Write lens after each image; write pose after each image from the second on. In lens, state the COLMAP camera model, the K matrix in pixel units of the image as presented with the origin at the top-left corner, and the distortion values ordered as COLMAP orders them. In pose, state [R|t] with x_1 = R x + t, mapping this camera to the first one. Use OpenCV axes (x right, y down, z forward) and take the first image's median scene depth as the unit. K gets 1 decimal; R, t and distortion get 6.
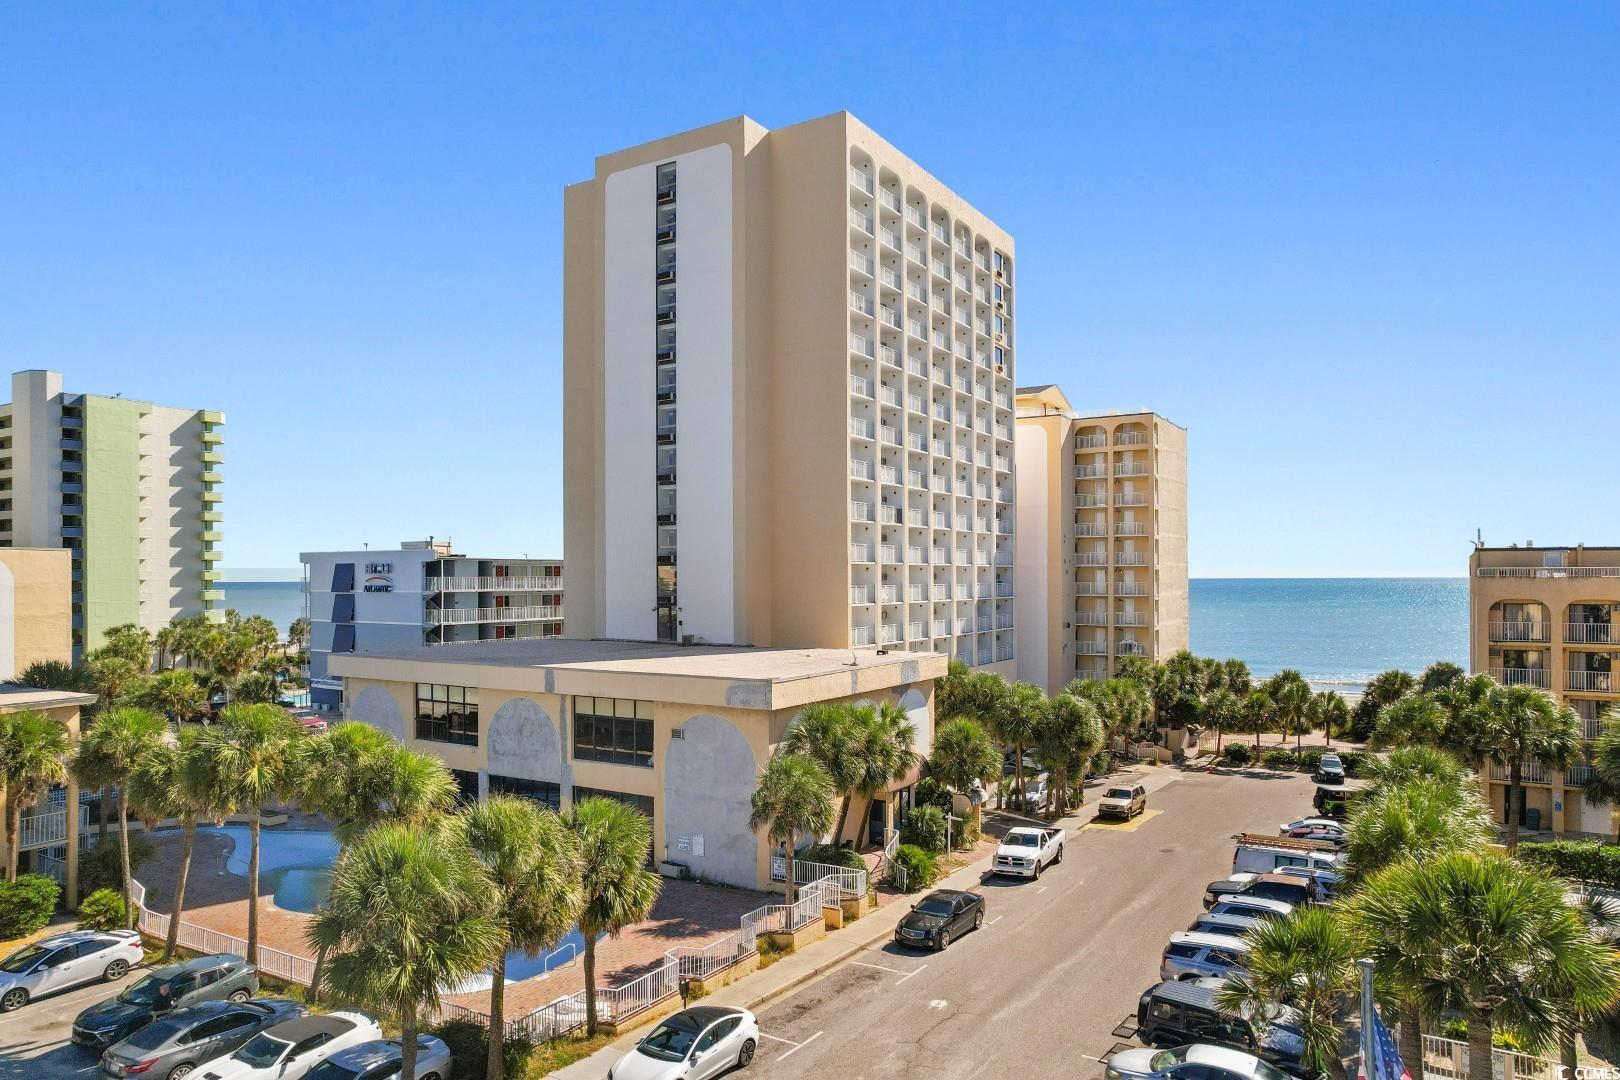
lens RADIAL K [[1042.9, 0, 839.0], [0, 1042.9, 586.6], [0, 0, 1]] dist [-0.103558, 0.089306]
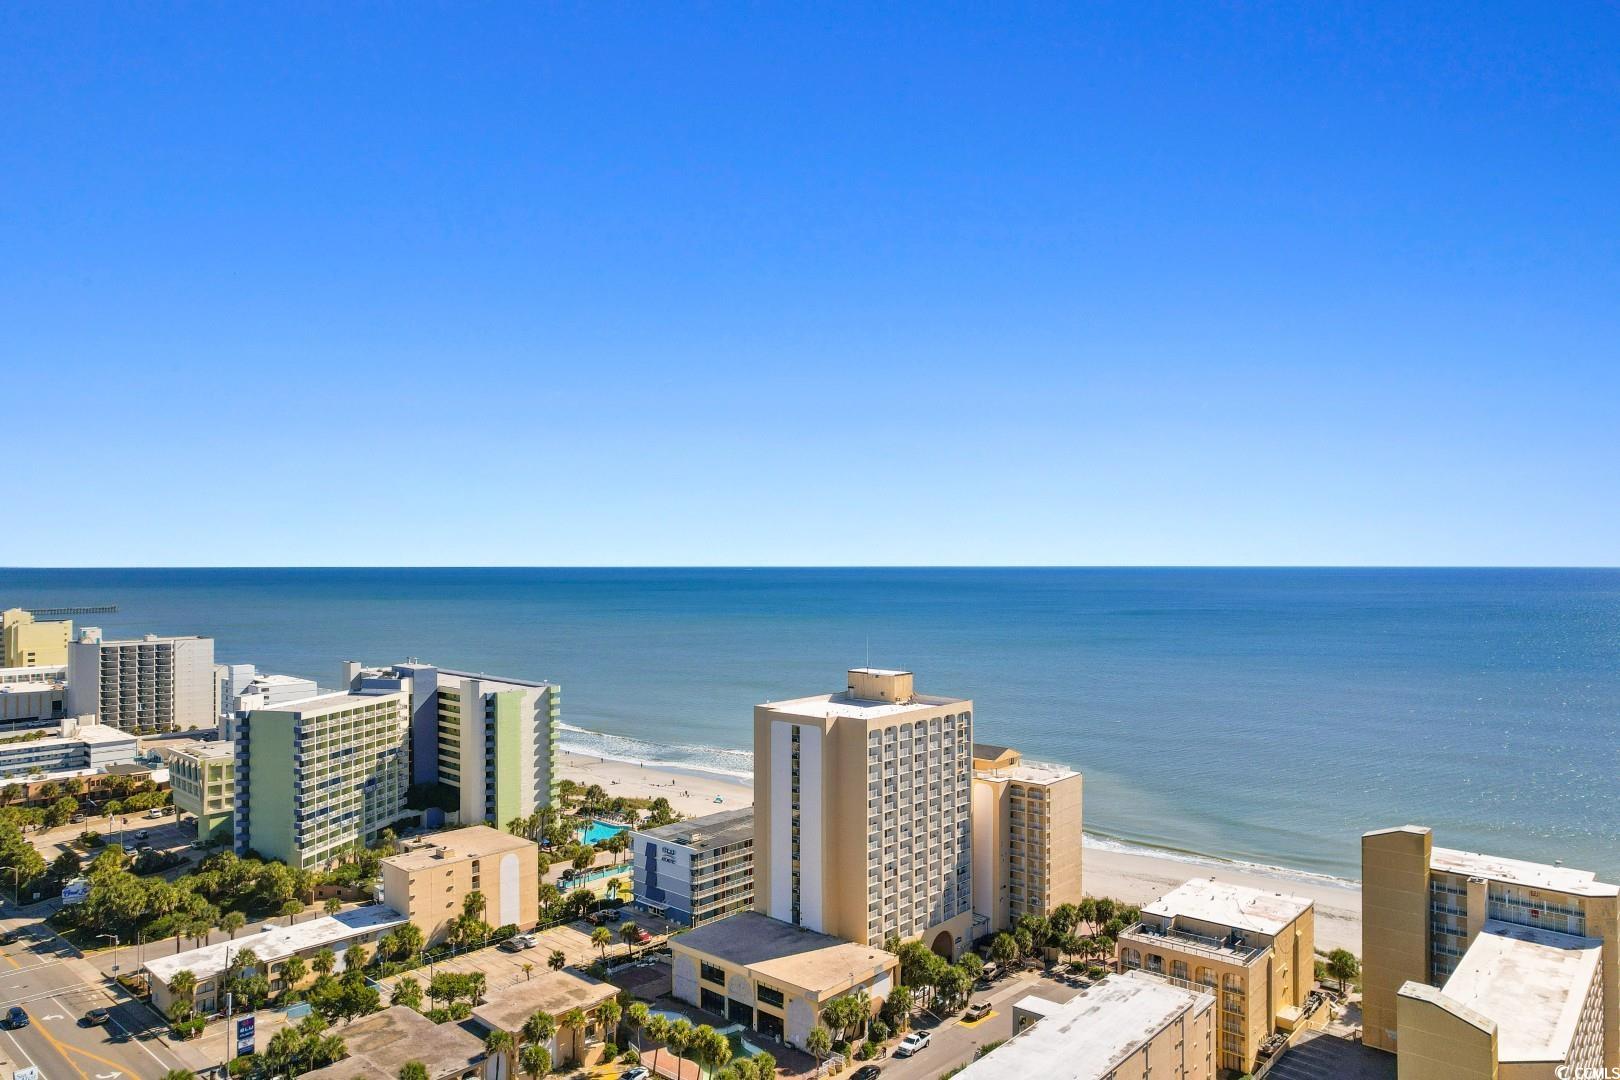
lens RADIAL K [[1046.2, 0, 831.3], [0, 1046.2, 542.4], [0, 0, 1]] dist [-0.096574, 0.092873]
pose [[0.983428, -0.001029, -0.181294, 0.330927], [-0.003519, 0.999687, -0.024766, -0.730913], [0.181262, 0.024993, 0.983117, -1.288430]]
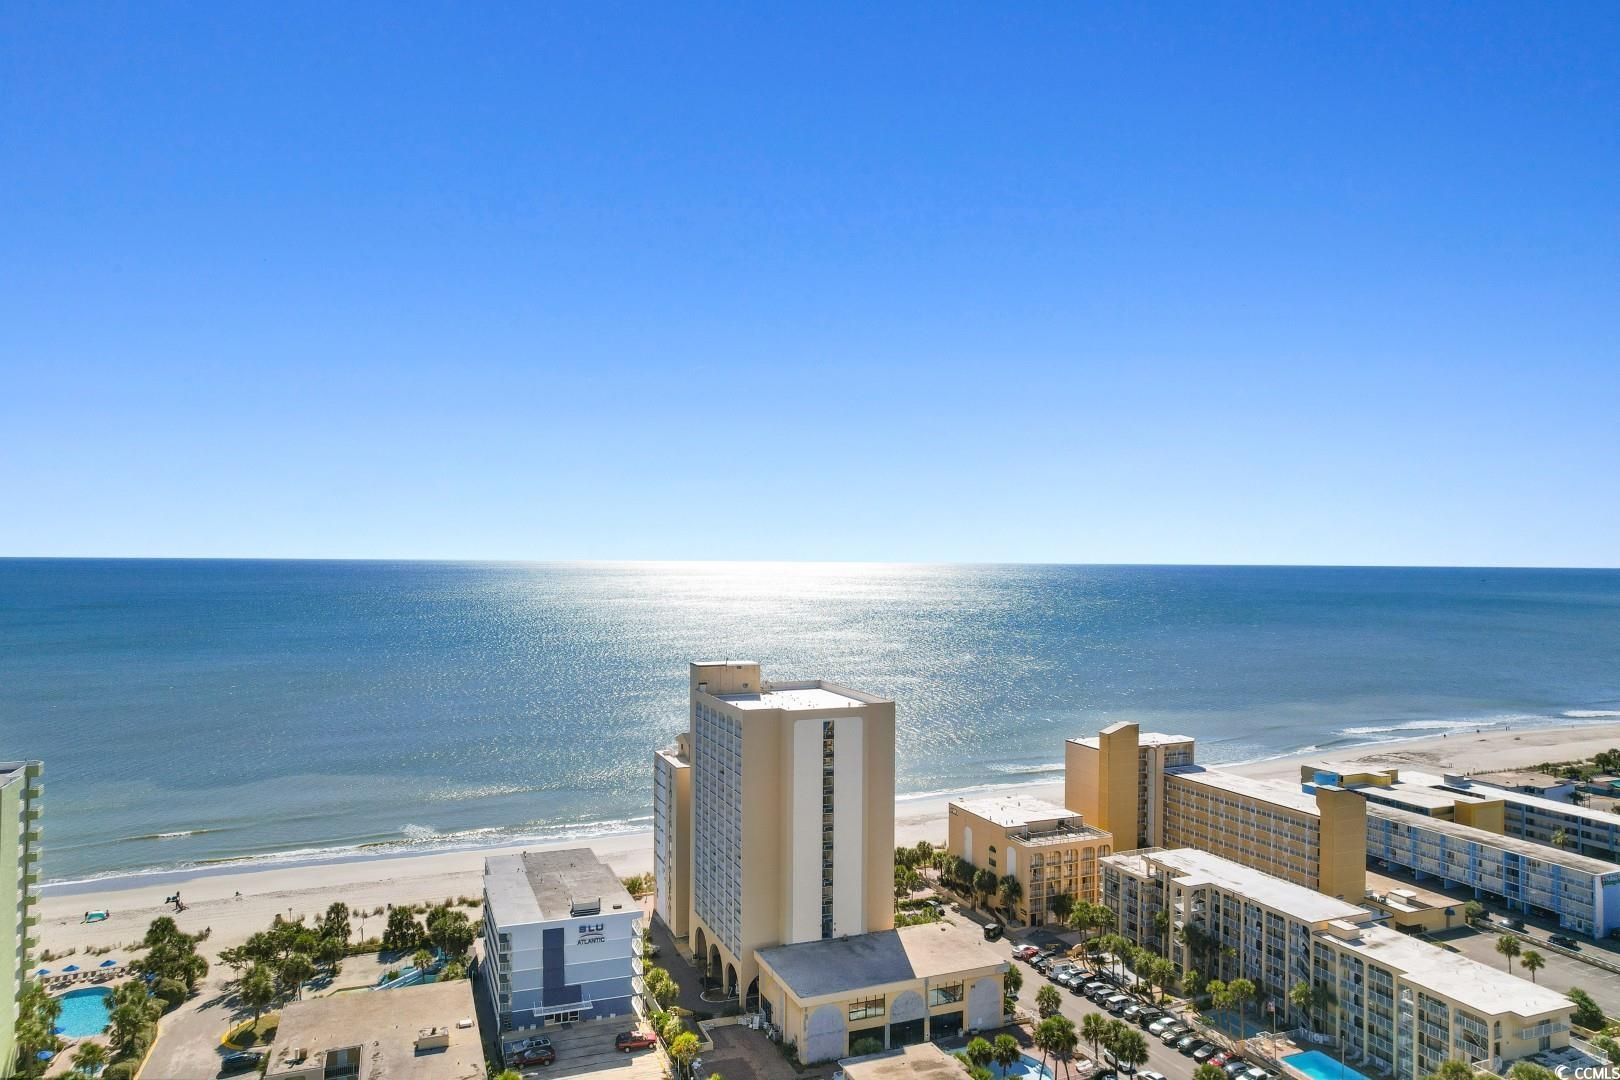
lens RADIAL K [[1046.2, 0, 831.3], [0, 1046.2, 542.4], [0, 0, 1]] dist [-0.096574, 0.092873]
pose [[0.596165, 0.016153, 0.802699, -1.828271], [-0.005461, 0.999856, -0.016064, -0.711276], [-0.802843, 0.005193, 0.596167, -0.299083]]
